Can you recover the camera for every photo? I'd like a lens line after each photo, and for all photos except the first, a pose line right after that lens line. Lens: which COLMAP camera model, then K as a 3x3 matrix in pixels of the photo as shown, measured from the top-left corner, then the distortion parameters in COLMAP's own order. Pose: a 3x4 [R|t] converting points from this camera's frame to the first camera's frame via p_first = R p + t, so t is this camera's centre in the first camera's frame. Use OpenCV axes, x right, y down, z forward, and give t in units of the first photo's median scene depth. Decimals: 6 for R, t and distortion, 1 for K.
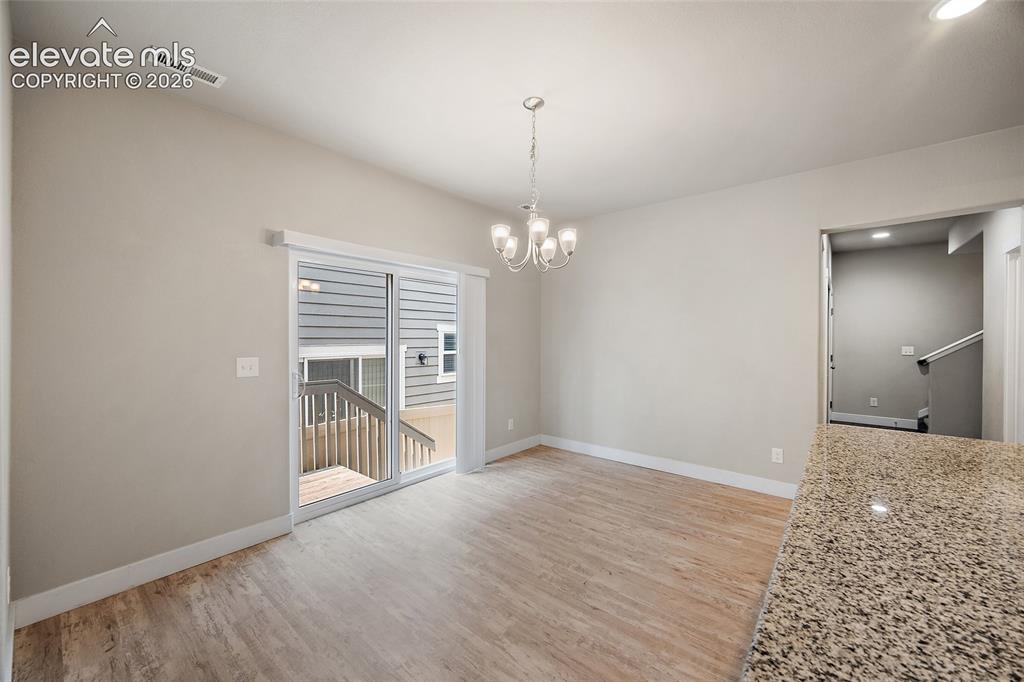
lens RADIAL K [[401.8, 0, 508.0], [0, 401.8, 341.5], [0, 0, 1]] dist [0.000108, -0.000090]
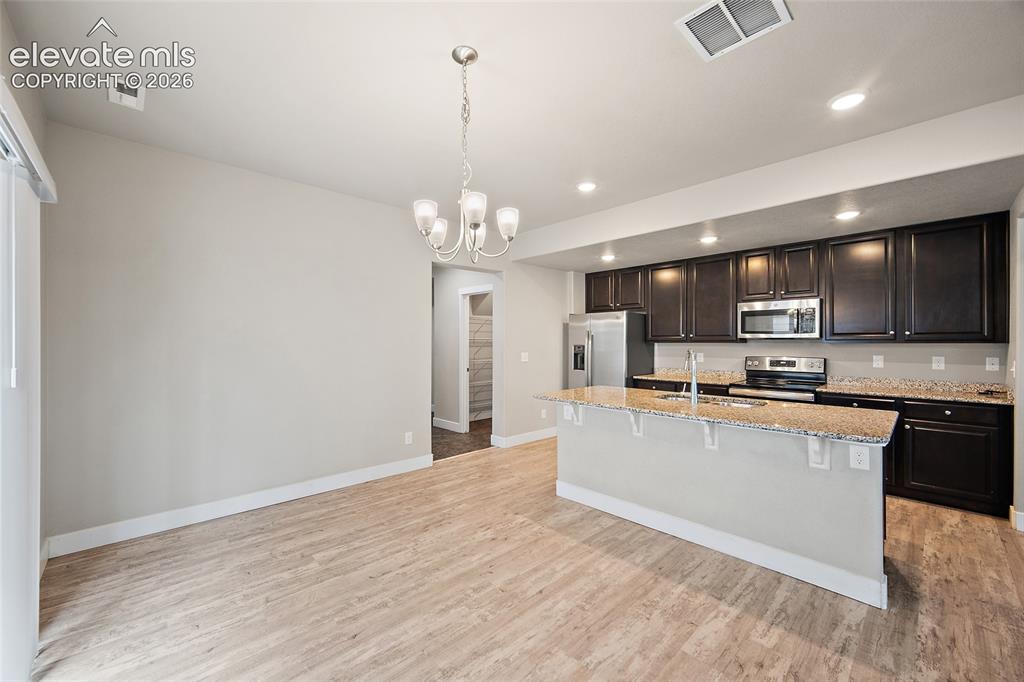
lens RADIAL K [[401.8, 0, 508.0], [0, 401.8, 341.5], [0, 0, 1]] dist [0.000108, -0.000090]
pose [[0.112407, -0.001140, 0.993662, -0.604778], [0.010299, 0.999947, -0.000018, -0.007484], [-0.993609, 0.010236, 0.112413, 0.667913]]
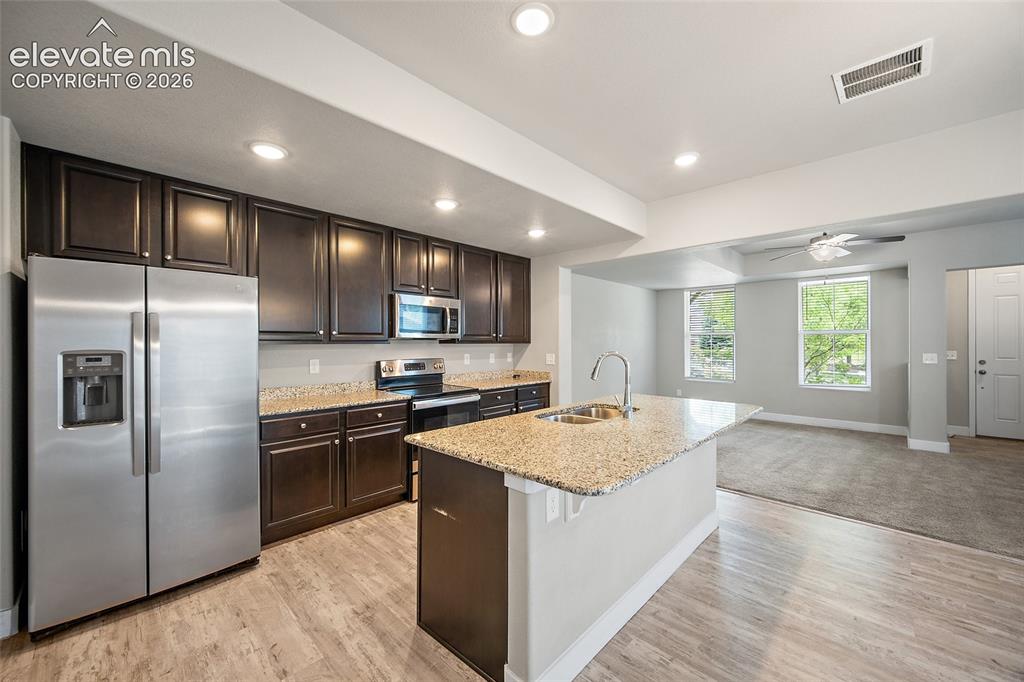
lens RADIAL K [[401.8, 0, 508.0], [0, 401.8, 341.5], [0, 0, 1]] dist [0.000108, -0.000090]
pose [[-0.997736, -0.002023, 0.067222, 0.635469], [-0.001482, 0.999966, 0.008090, -0.010391], [-0.067237, 0.007972, -0.997705, 1.157867]]
